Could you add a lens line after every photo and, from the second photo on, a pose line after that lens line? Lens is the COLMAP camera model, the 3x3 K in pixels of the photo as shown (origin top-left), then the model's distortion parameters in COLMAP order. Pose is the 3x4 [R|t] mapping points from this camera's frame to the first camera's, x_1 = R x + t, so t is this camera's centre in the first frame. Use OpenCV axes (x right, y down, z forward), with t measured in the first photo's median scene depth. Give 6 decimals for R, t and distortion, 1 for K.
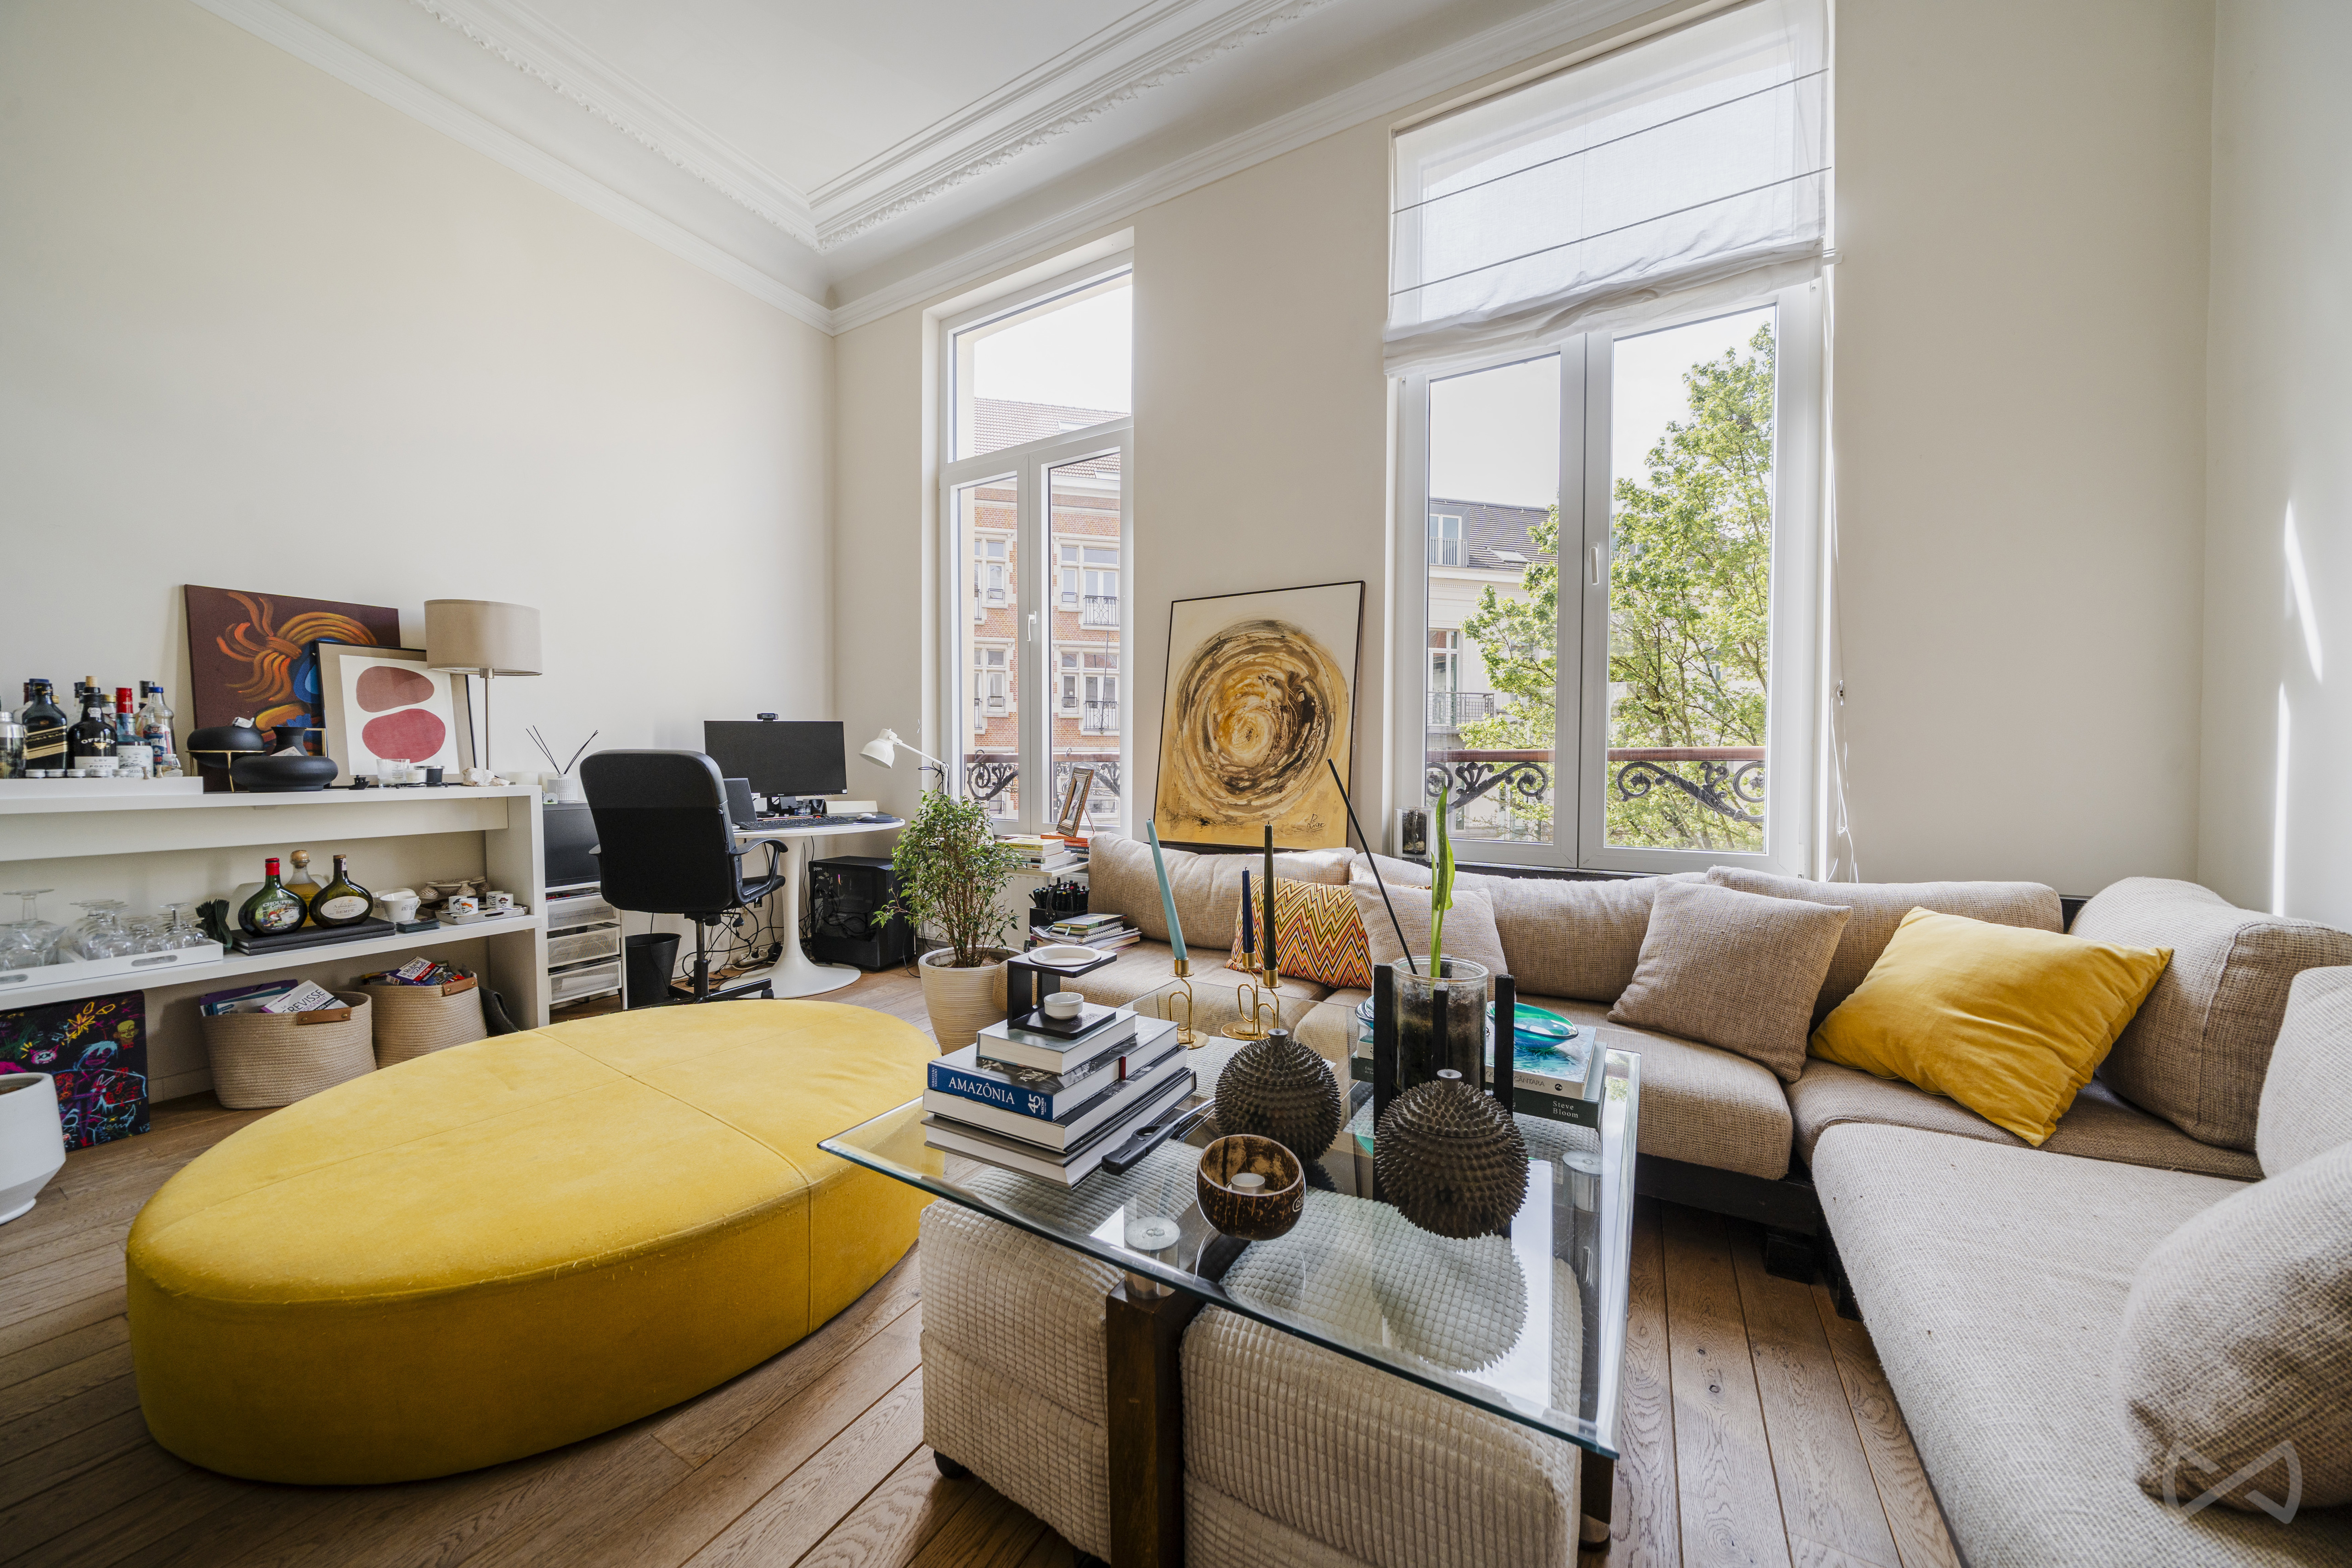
lens RADIAL K [[816.4, 0, 1169.9], [0, 816.4, 793.2], [0, 0, 1]] dist [-0.002095, -0.001270]
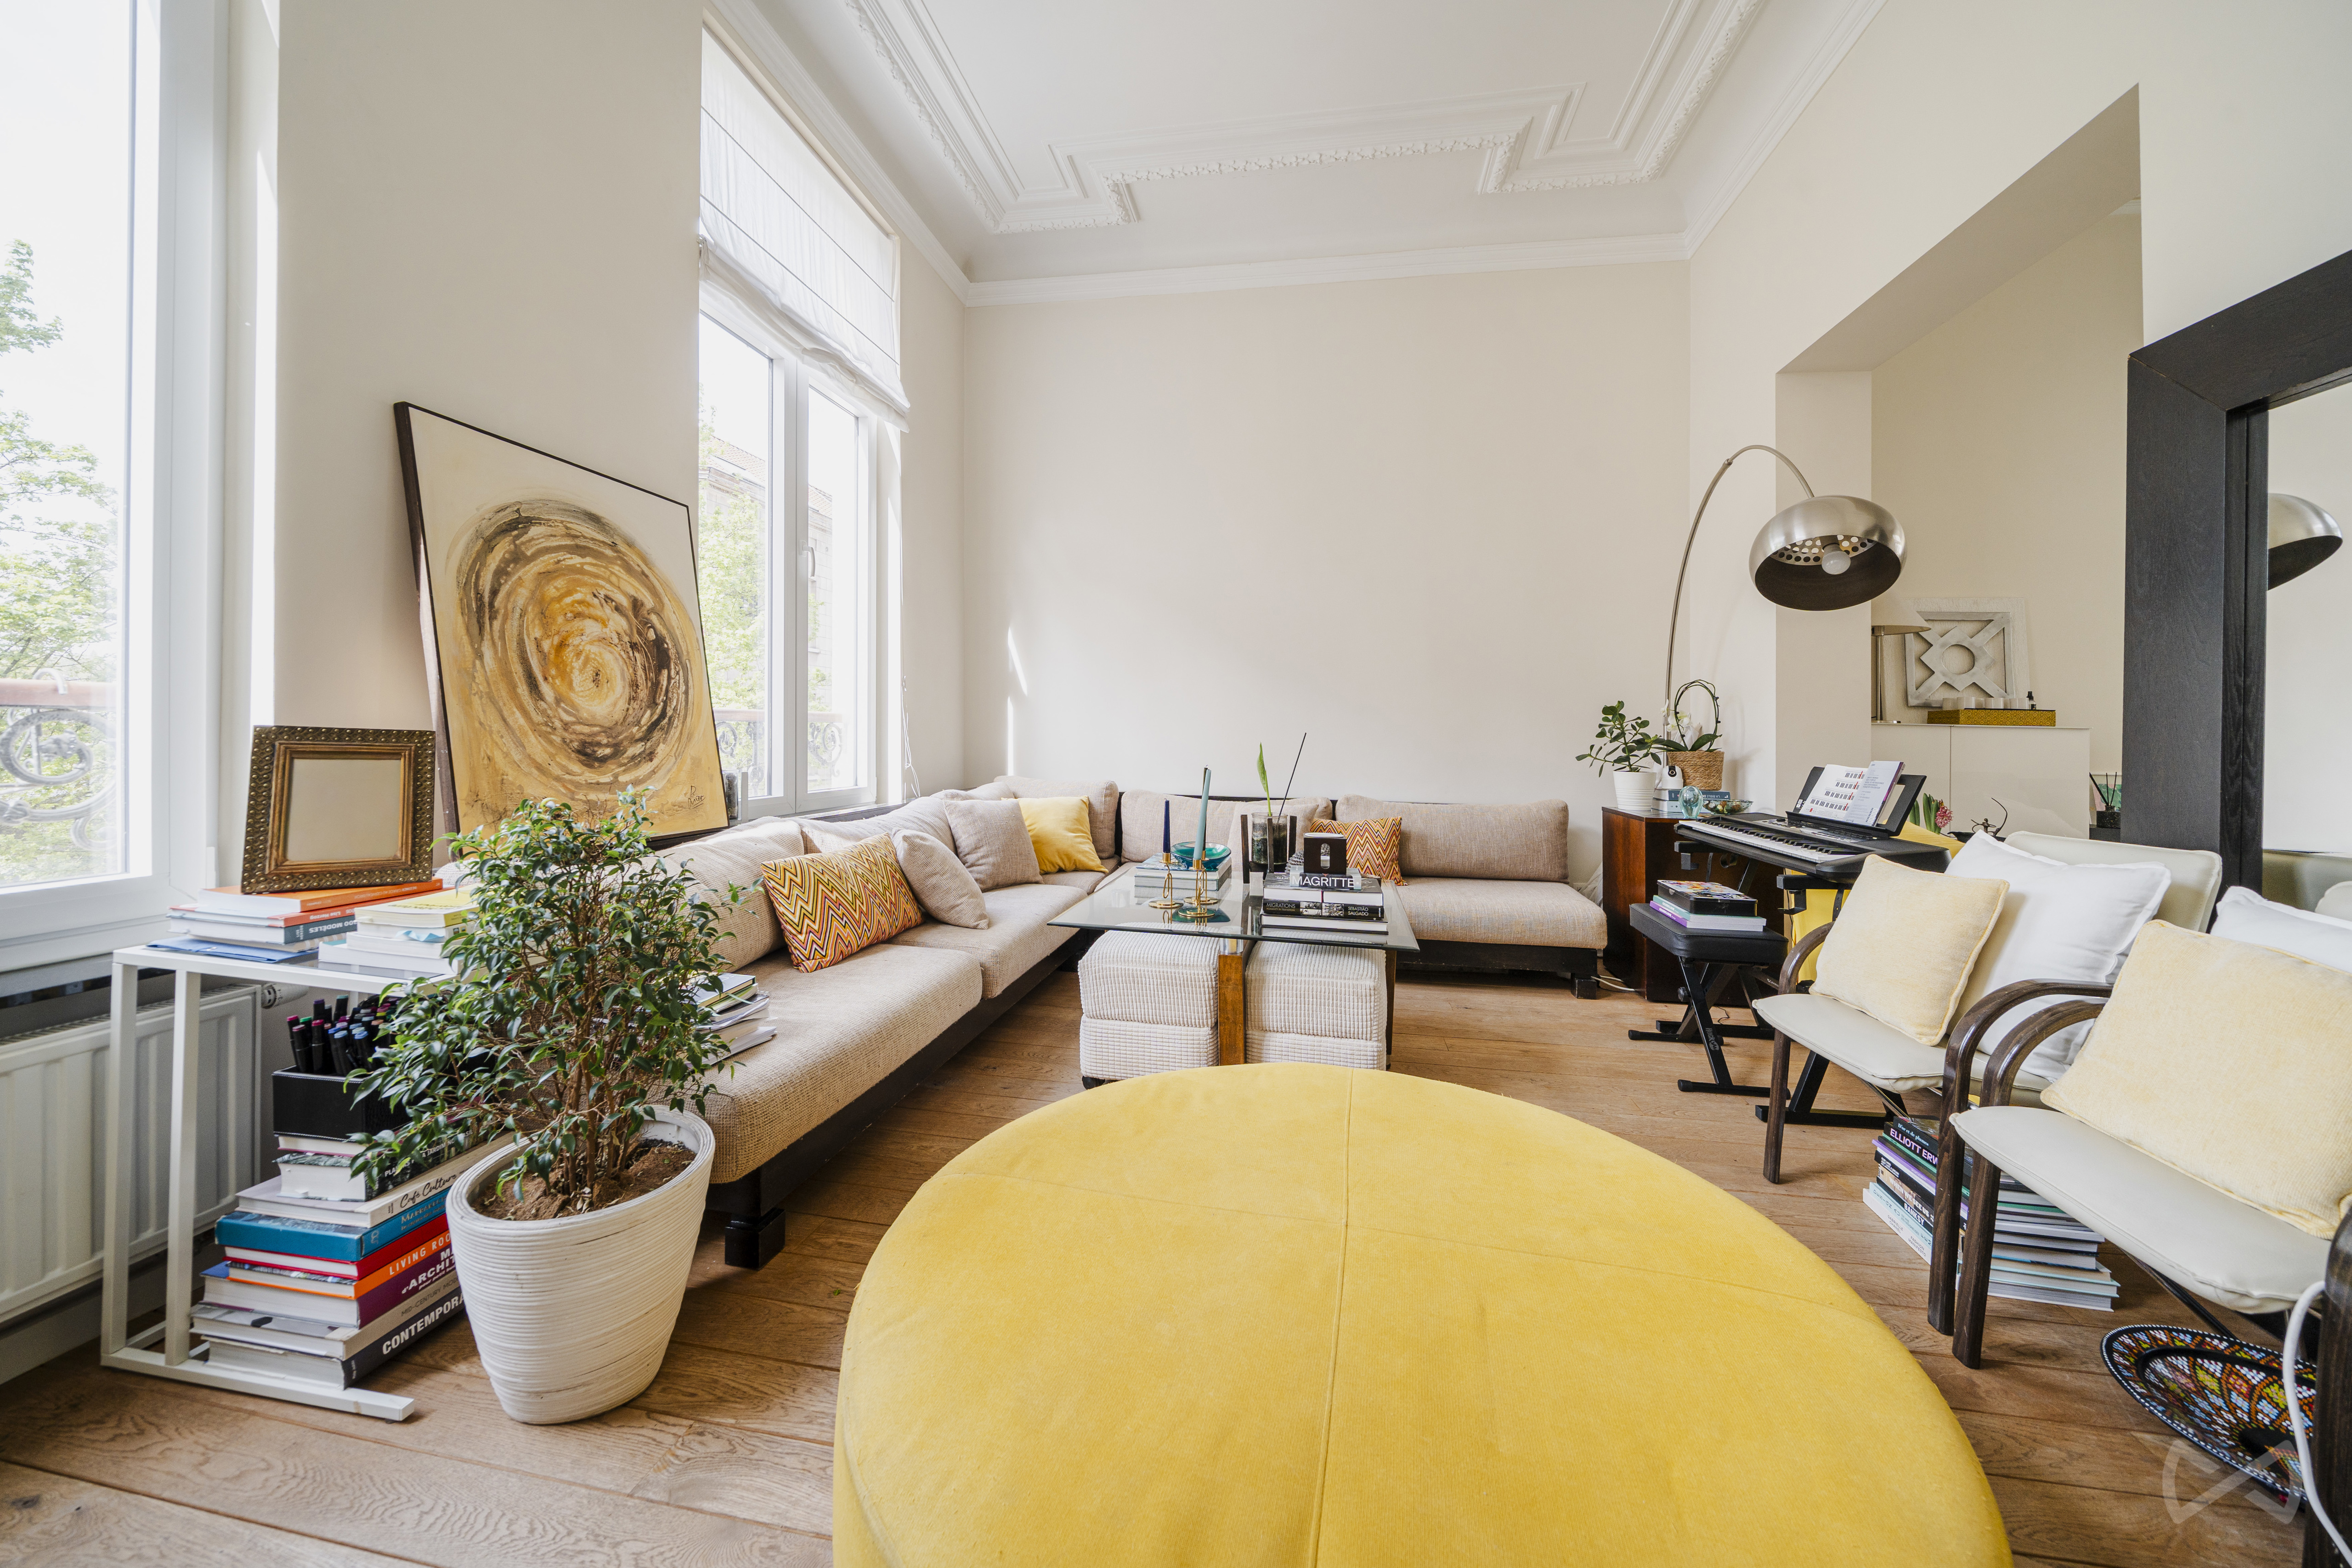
lens RADIAL K [[816.4, 0, 1177.0], [0, 816.4, 724.8], [0, 0, 1]] dist [-0.002095, -0.001270]
pose [[-0.336385, 0.001517, 0.941723, -0.698285], [0.018259, 0.999821, 0.004912, -0.028032], [-0.941548, 0.018847, -0.336352, 0.779937]]
